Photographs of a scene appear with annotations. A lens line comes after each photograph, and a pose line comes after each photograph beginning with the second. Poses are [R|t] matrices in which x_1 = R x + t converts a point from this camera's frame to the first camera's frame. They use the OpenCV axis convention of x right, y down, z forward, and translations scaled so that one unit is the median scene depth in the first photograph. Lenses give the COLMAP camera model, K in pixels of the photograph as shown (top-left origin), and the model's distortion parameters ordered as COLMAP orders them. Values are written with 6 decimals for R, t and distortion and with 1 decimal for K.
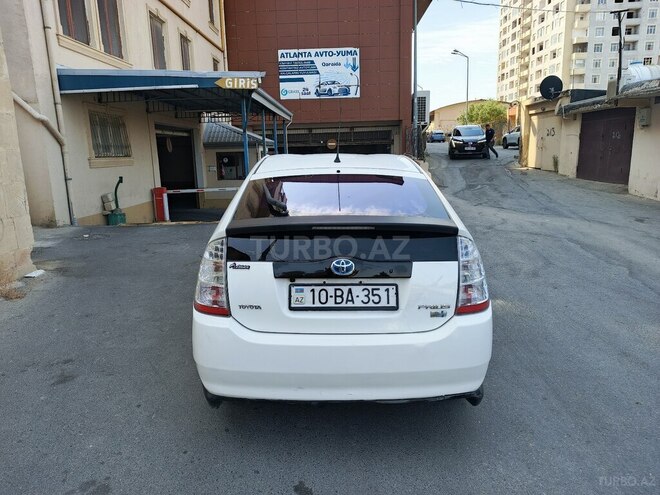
lens RADIAL K [[470.1, 0, 327.9], [0, 470.1, 249.2], [0, 0, 1]] dist [0.024120, -0.020953]
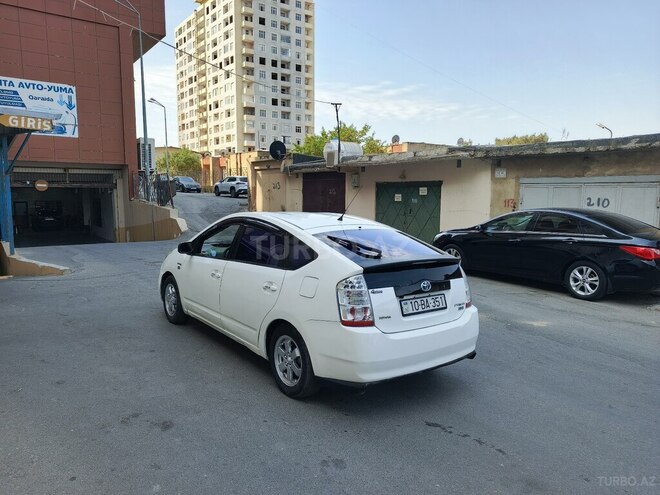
lens RADIAL K [[470.1, 0, 328.8], [0, 470.1, 247.3], [0, 0, 1]] dist [0.024120, -0.020953]
pose [[0.795120, -0.037222, 0.605308, -0.198492], [0.094398, 0.993545, -0.062903, -0.004137], [-0.599060, 0.107155, 0.793502, -0.021491]]
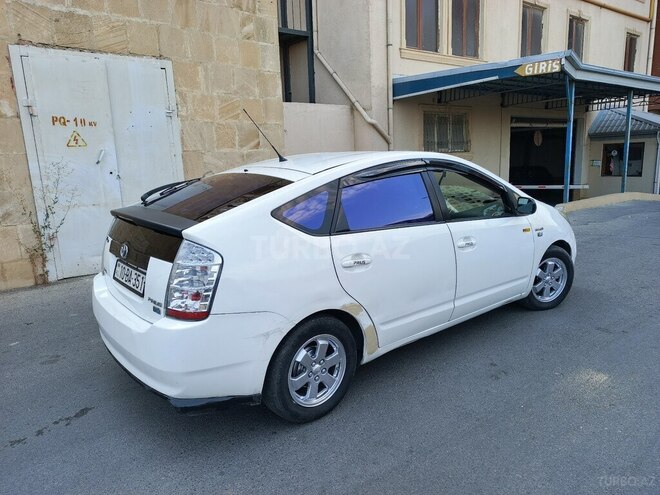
lens RADIAL K [[470.1, 0, 327.4], [0, 470.1, 249.4], [0, 0, 1]] dist [0.024120, -0.020953]
pose [[0.627309, 0.146292, -0.764907, 0.202305], [-0.135267, 0.987736, 0.077976, -0.020642], [0.766933, 0.054552, 0.639404, 0.099756]]
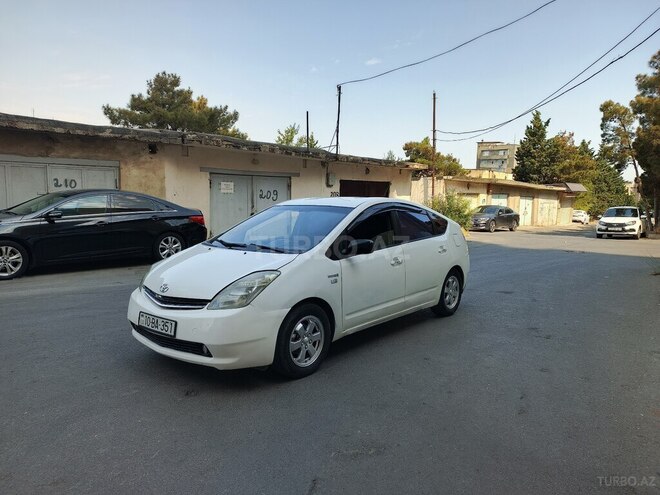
lens RADIAL K [[470.1, 0, 327.3], [0, 470.1, 246.6], [0, 0, 1]] dist [0.024120, -0.020953]
pose [[-0.757069, -0.073722, 0.649162, -0.239142], [0.126337, 0.958340, 0.256171, -0.119189], [-0.641003, 0.275952, -0.716216, 0.580373]]
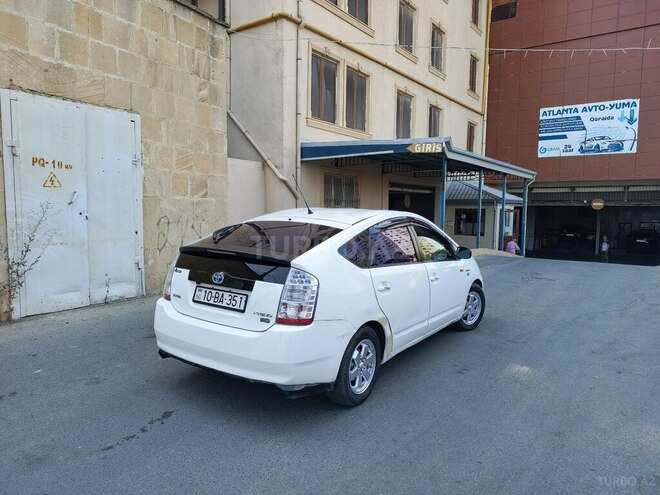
lens RADIAL K [[470.1, 0, 328.2], [0, 470.1, 248.2], [0, 0, 1]] dist [0.024120, -0.020953]
pose [[0.823095, 0.082942, -0.561814, 0.187020], [-0.148998, 0.986161, -0.072702, 0.000092], [0.548009, 0.143550, 0.824063, -0.012307]]
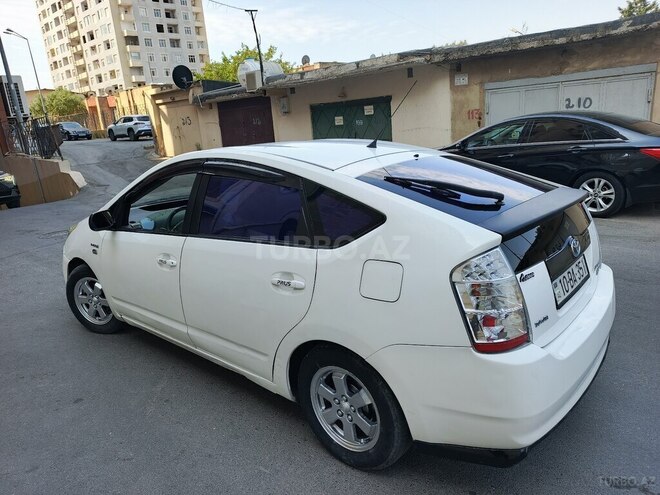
lens RADIAL K [[470.1, 0, 328.6], [0, 470.1, 250.0], [0, 0, 1]] dist [0.024120, -0.020953]
pose [[0.663437, -0.223753, 0.713993, -0.155203], [0.211159, 0.971442, 0.108225, -0.026116], [-0.717818, 0.078966, 0.691738, 0.111095]]
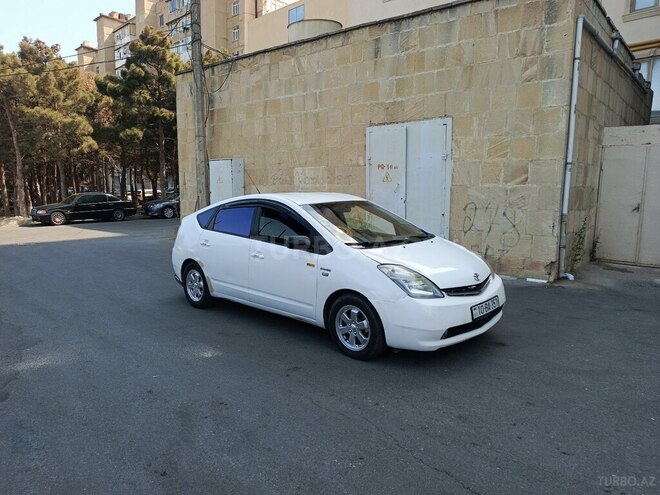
lens RADIAL K [[470.1, 0, 328.1], [0, 470.1, 249.1], [0, 0, 1]] dist [0.024120, -0.020953]
pose [[-0.694665, 0.107012, -0.711329, 0.283135], [-0.140136, 0.949794, 0.279740, -0.128341], [0.705551, 0.294008, -0.644792, 0.577012]]
